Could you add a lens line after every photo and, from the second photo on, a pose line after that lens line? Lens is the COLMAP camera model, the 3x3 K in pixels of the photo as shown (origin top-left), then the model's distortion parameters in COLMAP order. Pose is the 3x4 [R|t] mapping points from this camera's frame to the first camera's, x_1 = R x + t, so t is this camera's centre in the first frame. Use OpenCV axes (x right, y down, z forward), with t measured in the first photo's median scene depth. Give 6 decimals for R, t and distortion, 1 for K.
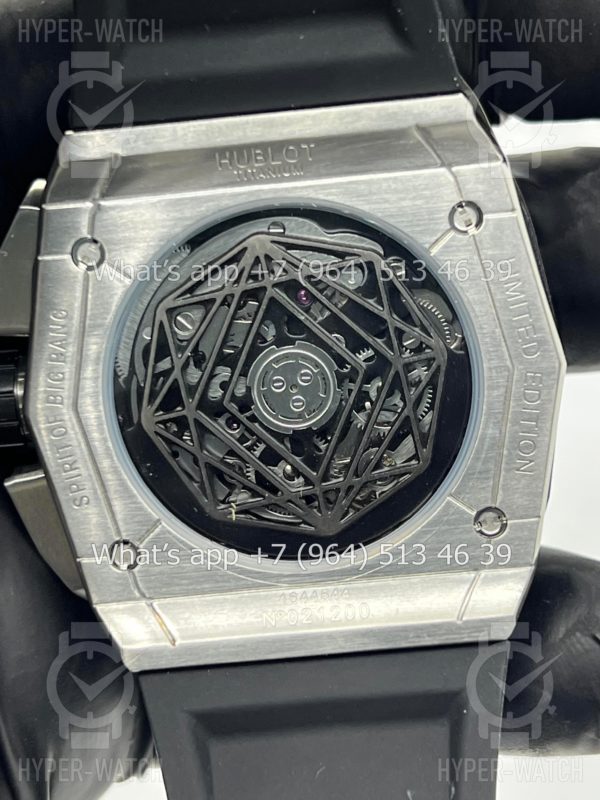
lens RADIAL K [[1837.4, 0, 300.0], [0, 1837.4, 400.0], [0, 0, 1]] dist [0.096774, 0.070468]
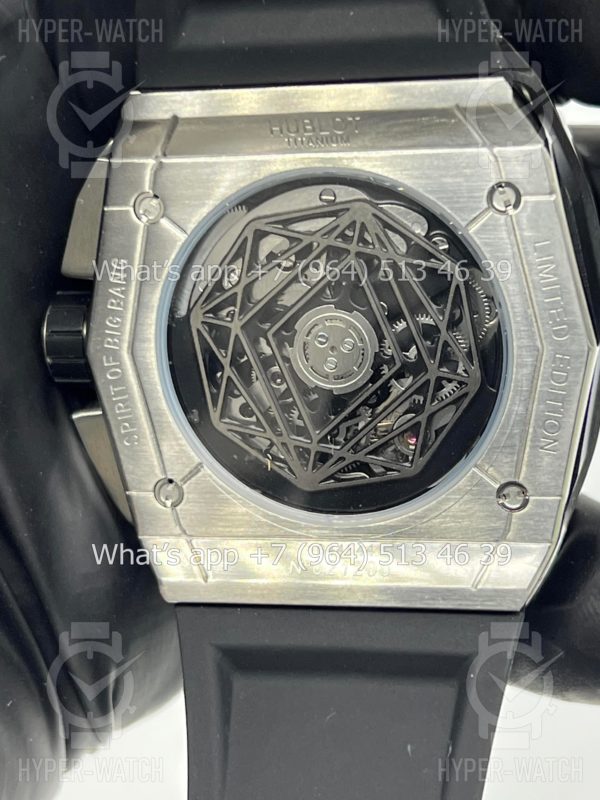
lens RADIAL K [[1837.4, 0, 300.0], [0, 1837.4, 400.0], [0, 0, 1]] dist [0.096774, 0.070468]
pose [[0.978378, 0.088712, -0.186834, 0.177589], [-0.082263, 0.995725, 0.042006, -0.020696], [0.189762, -0.025728, 0.981493, -0.027892]]
